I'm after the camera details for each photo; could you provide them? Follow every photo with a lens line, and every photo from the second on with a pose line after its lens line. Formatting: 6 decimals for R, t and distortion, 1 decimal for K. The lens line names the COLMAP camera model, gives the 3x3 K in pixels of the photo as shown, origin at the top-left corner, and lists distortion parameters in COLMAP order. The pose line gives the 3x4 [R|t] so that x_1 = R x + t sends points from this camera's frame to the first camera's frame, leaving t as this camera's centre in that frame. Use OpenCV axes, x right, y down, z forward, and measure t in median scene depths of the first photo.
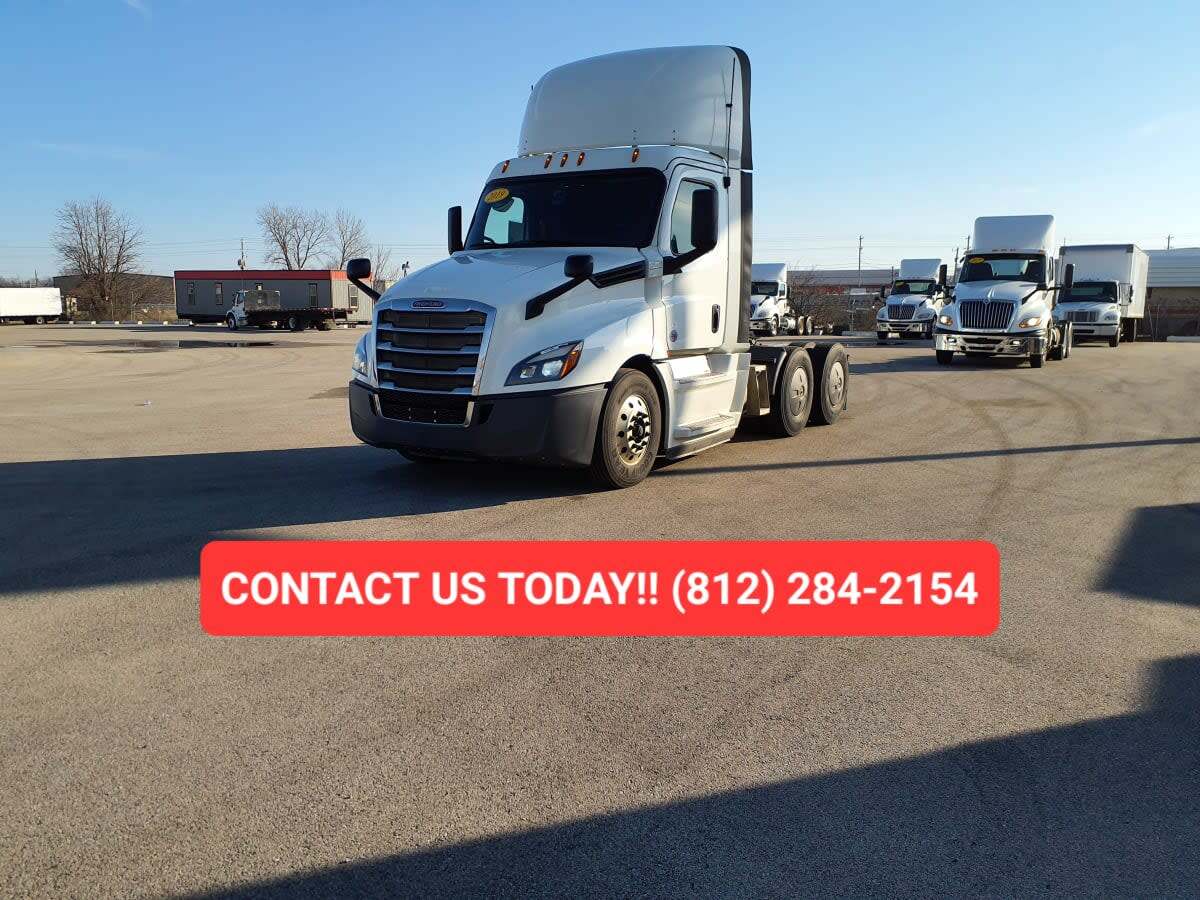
lens RADIAL K [[879.2, 0, 587.5], [0, 879.2, 447.8], [0, 0, 1]] dist [0.054323, 0.002135]
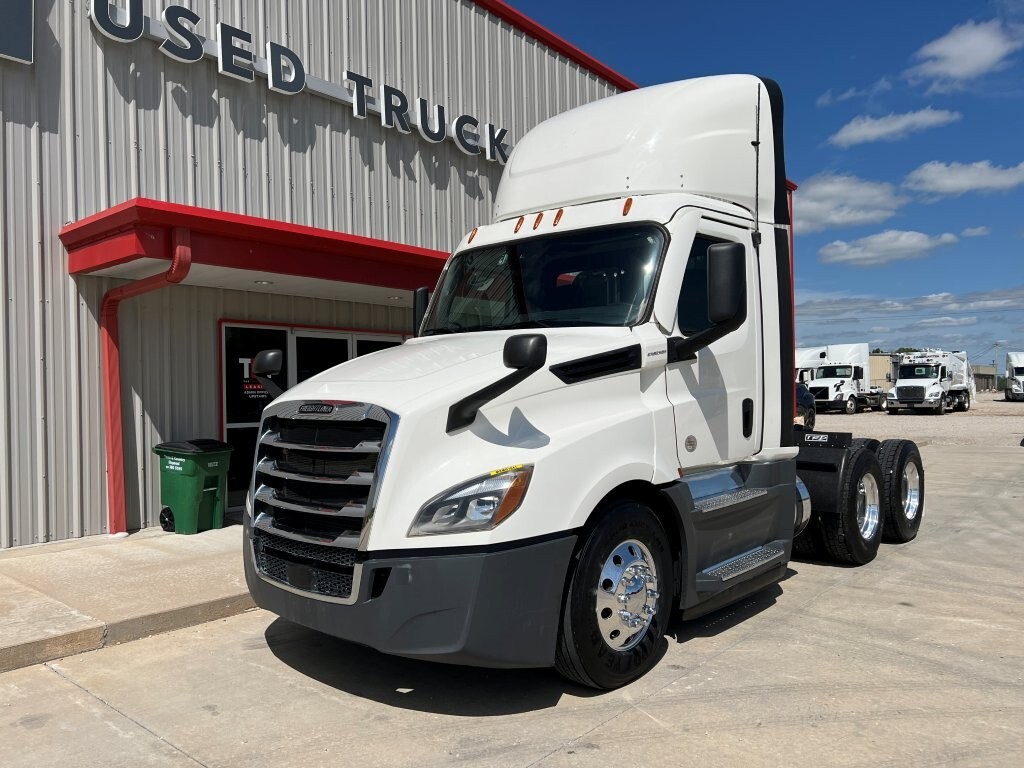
lens RADIAL K [[750.3, 0, 515.8], [0, 750.3, 374.7], [0, 0, 1]] dist [0.054323, 0.002135]
pose [[0.987640, -0.008983, -0.156481, 0.066874], [-0.018459, 0.984742, -0.173038, -0.089200], [0.155648, 0.173788, 0.972405, 0.439971]]
